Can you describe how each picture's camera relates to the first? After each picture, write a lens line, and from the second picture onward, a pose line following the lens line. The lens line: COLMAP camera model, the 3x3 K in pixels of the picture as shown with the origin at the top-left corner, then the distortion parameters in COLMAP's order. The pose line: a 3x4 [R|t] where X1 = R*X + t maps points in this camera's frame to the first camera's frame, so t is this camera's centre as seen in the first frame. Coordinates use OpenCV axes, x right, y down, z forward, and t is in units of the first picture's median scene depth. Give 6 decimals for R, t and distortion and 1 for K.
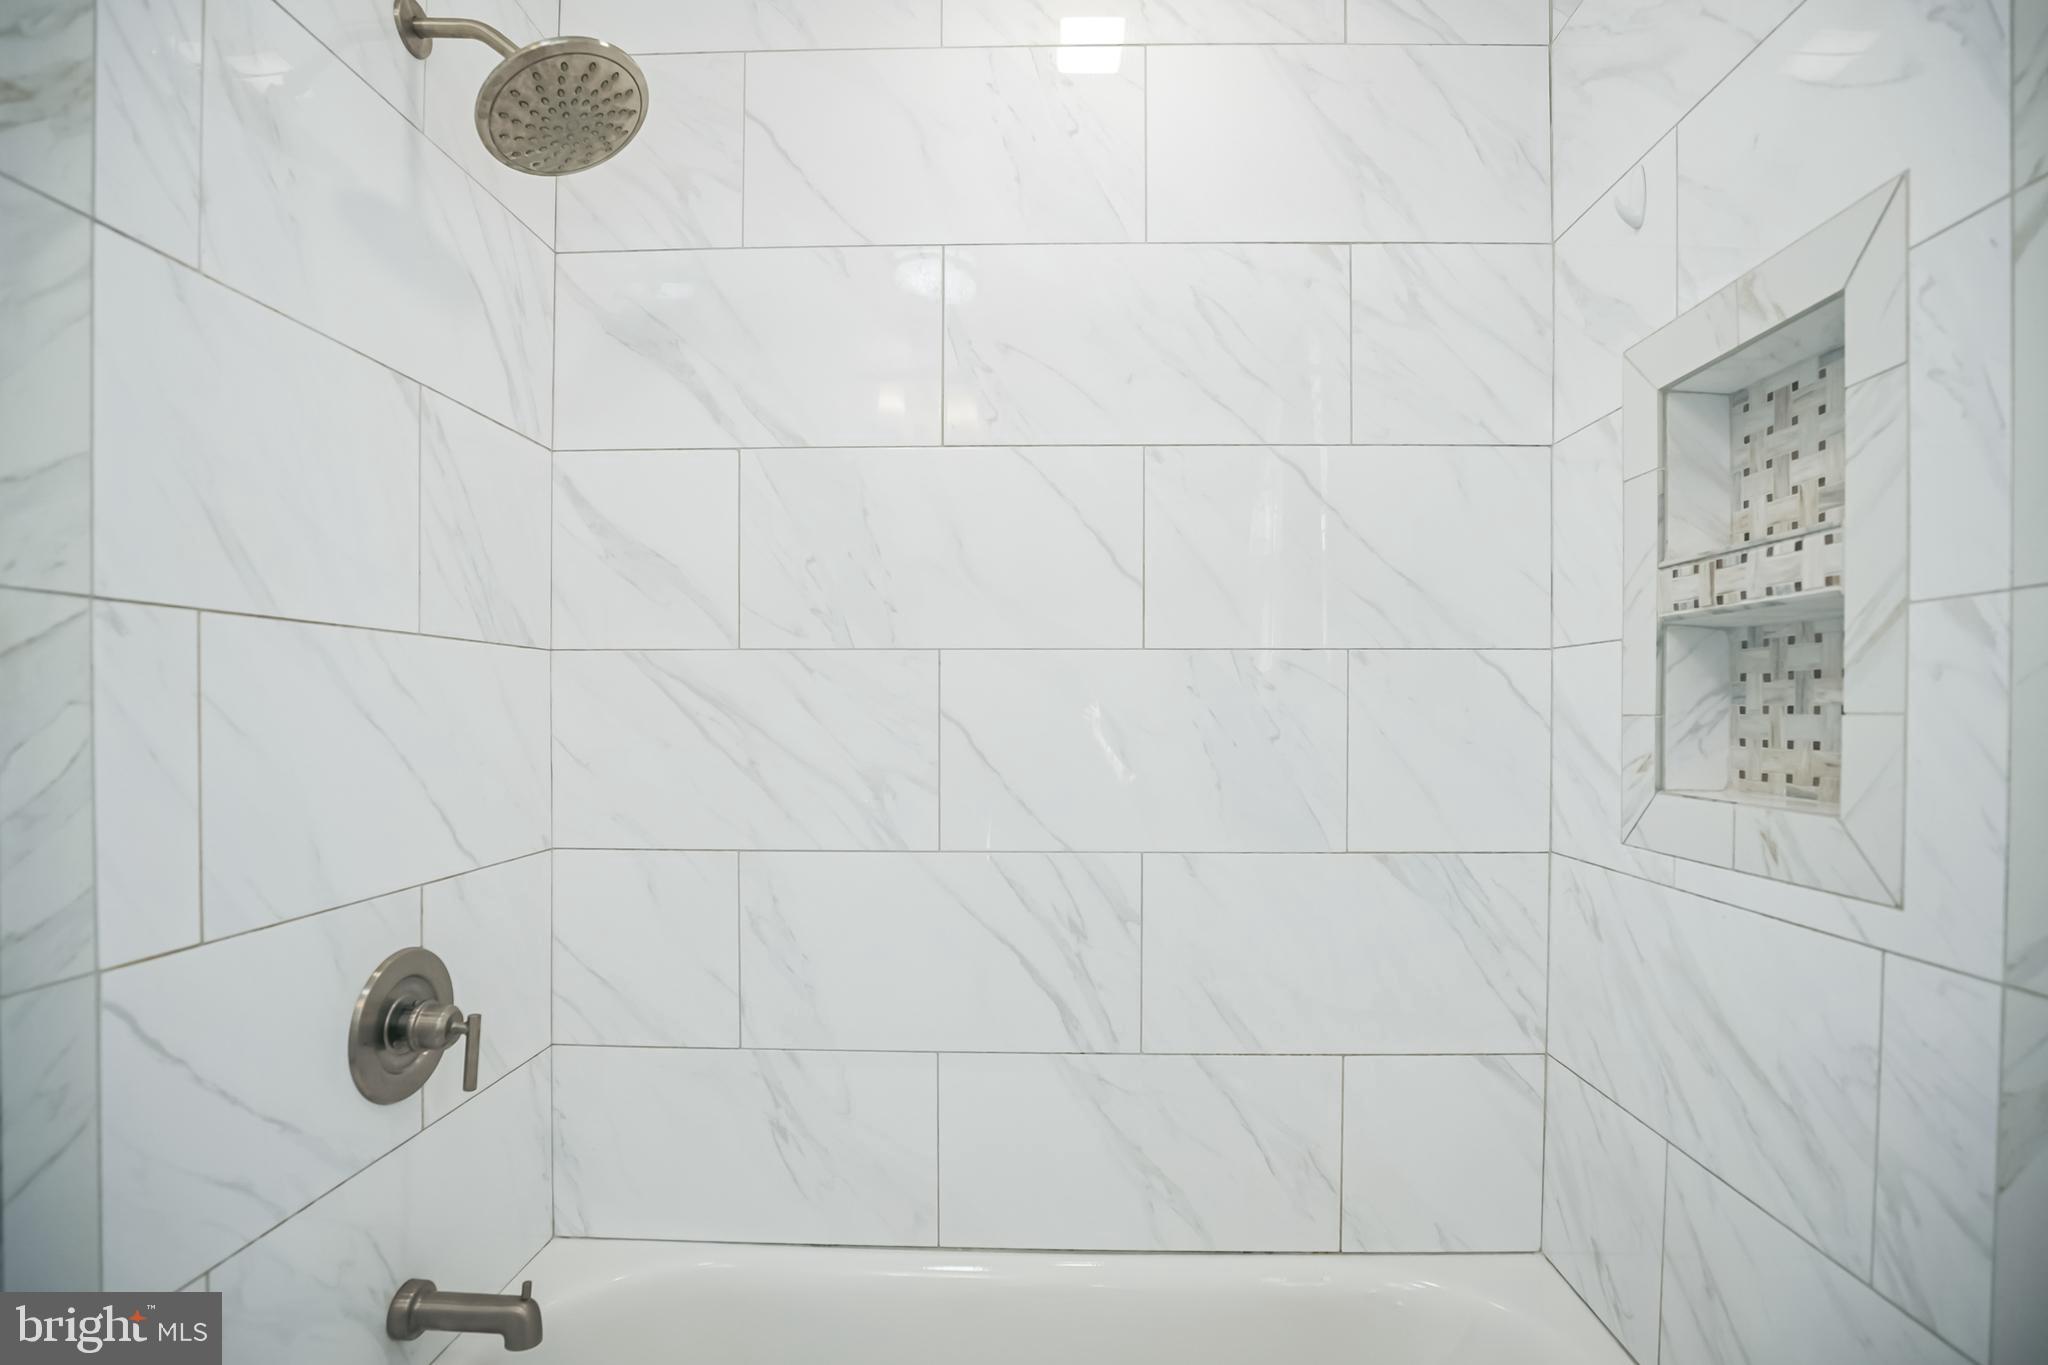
lens RADIAL K [[957.8, 0, 1030.3], [0, 957.8, 719.9], [0, 0, 1]] dist [-0.024264, 0.000420]
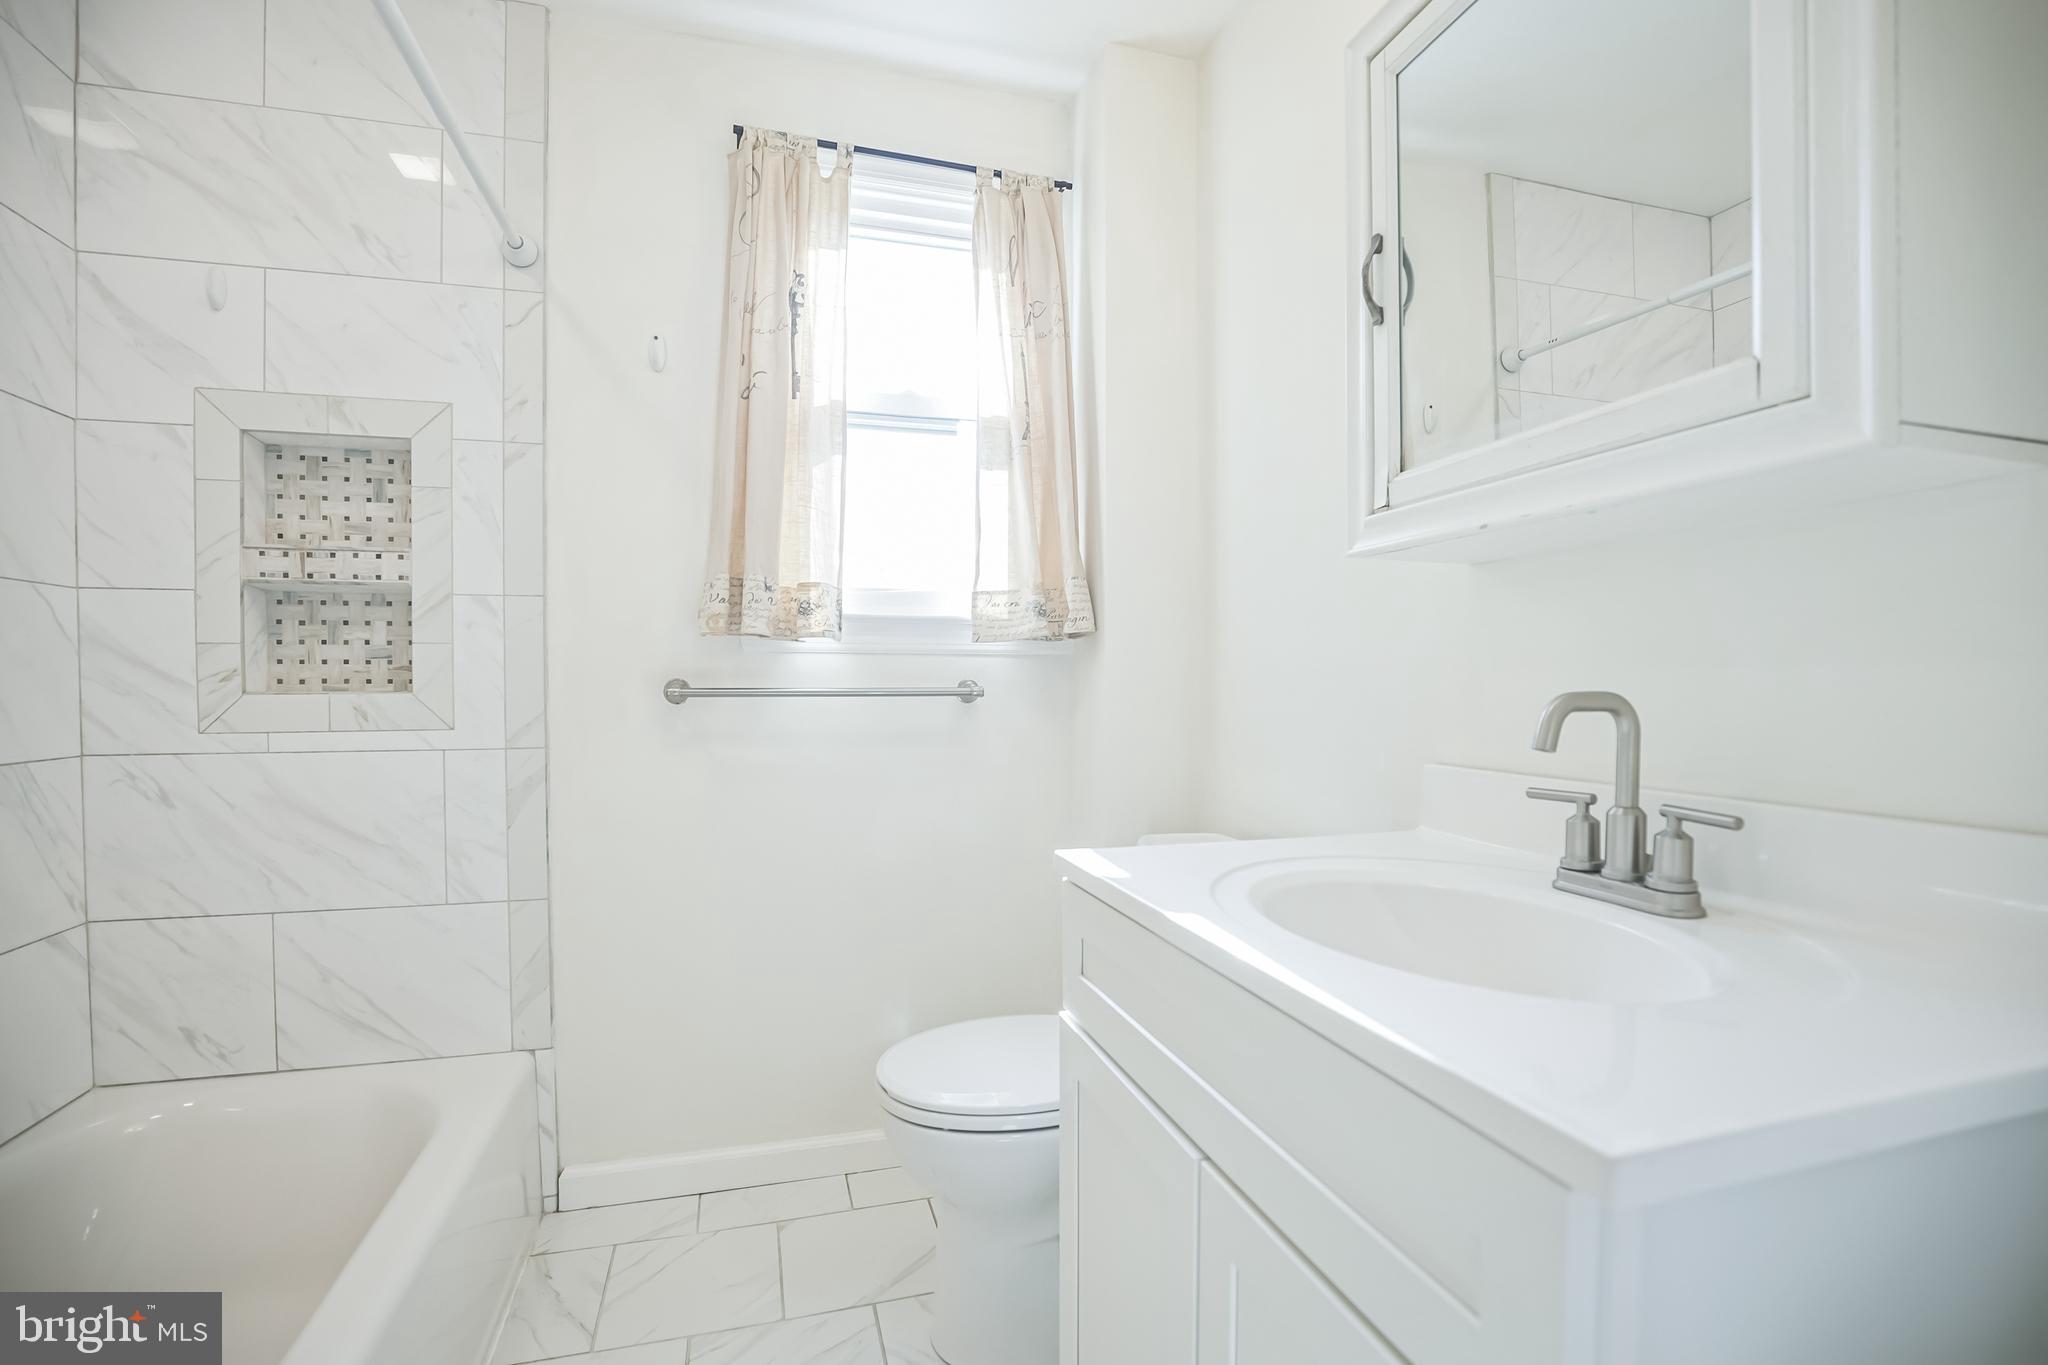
lens RADIAL K [[957.4, 0, 1044.7], [0, 957.4, 681.7], [0, 0, 1]] dist [-0.026404, -0.000053]
pose [[-0.316817, -0.001332, 0.948486, -1.247649], [0.009986, 0.999939, 0.004740, 0.066094], [-0.948434, 0.010973, -0.316785, 0.271550]]
